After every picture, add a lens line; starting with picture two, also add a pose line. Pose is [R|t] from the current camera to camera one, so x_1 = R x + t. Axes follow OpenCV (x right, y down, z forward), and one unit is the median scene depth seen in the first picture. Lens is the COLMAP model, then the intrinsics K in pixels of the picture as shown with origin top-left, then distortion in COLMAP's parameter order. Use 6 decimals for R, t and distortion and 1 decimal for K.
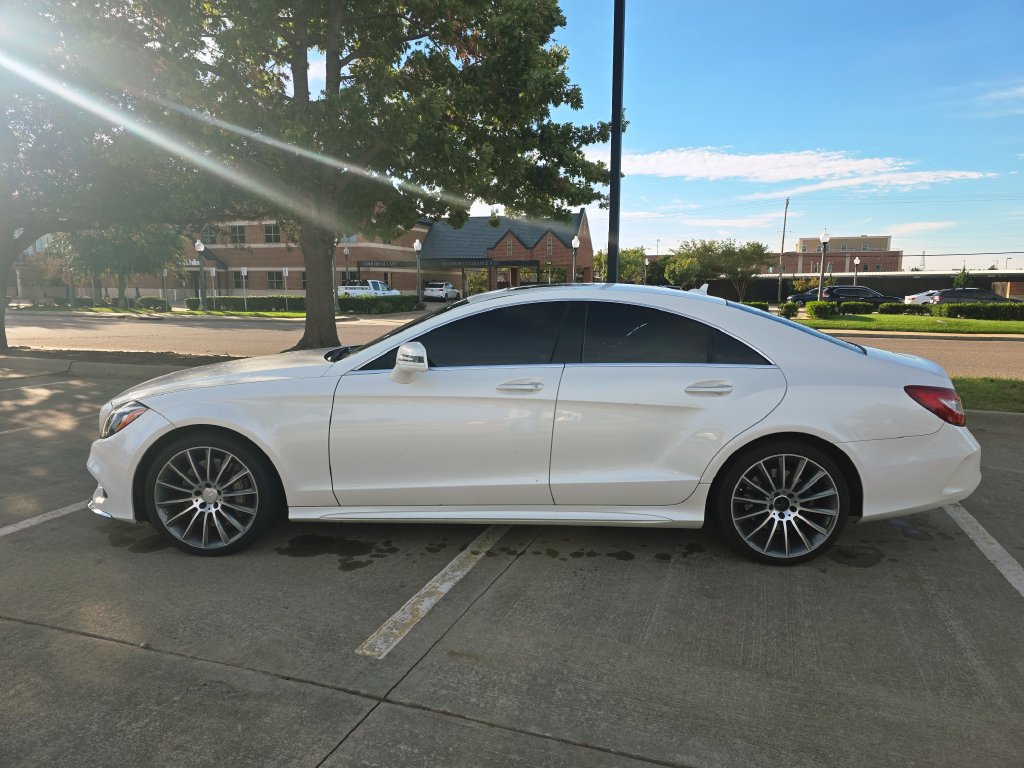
lens RADIAL K [[676.9, 0, 517.8], [0, 676.9, 384.3], [0, 0, 1]] dist [0.049840, -0.040146]
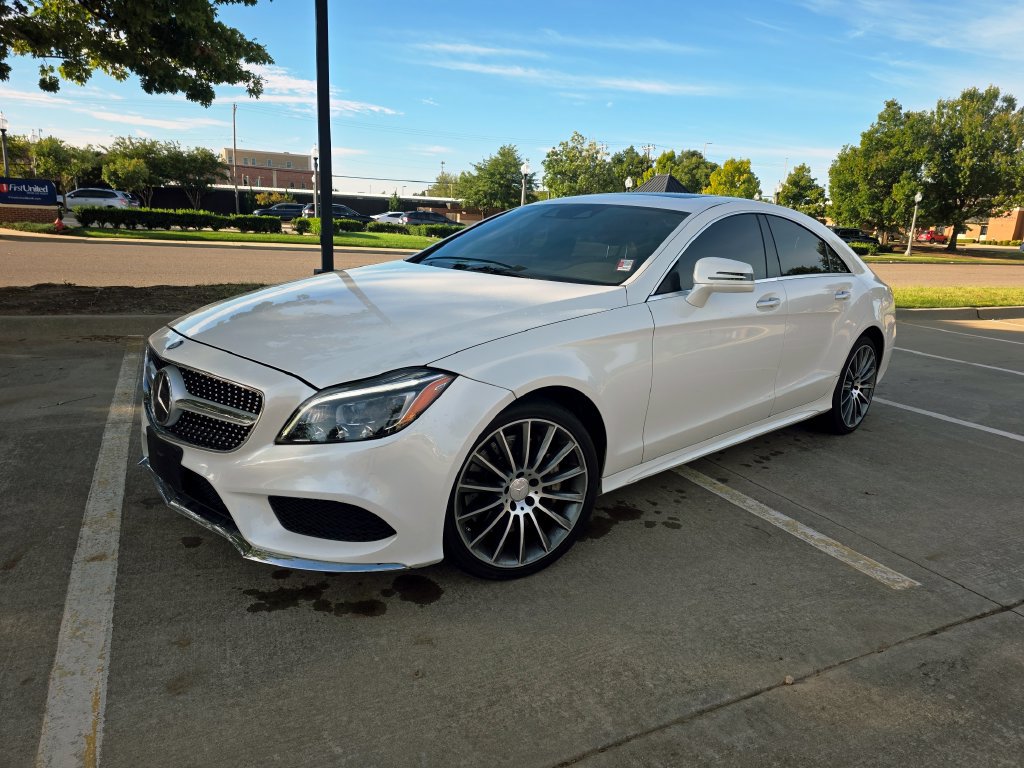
lens RADIAL K [[676.9, 0, 520.9], [0, 676.9, 356.2], [0, 0, 1]] dist [0.049840, -0.040146]
pose [[0.699401, -0.106087, 0.706813, -0.920833], [0.047027, 0.993610, 0.102599, -0.042868], [-0.713181, -0.038519, 0.699921, 0.523160]]
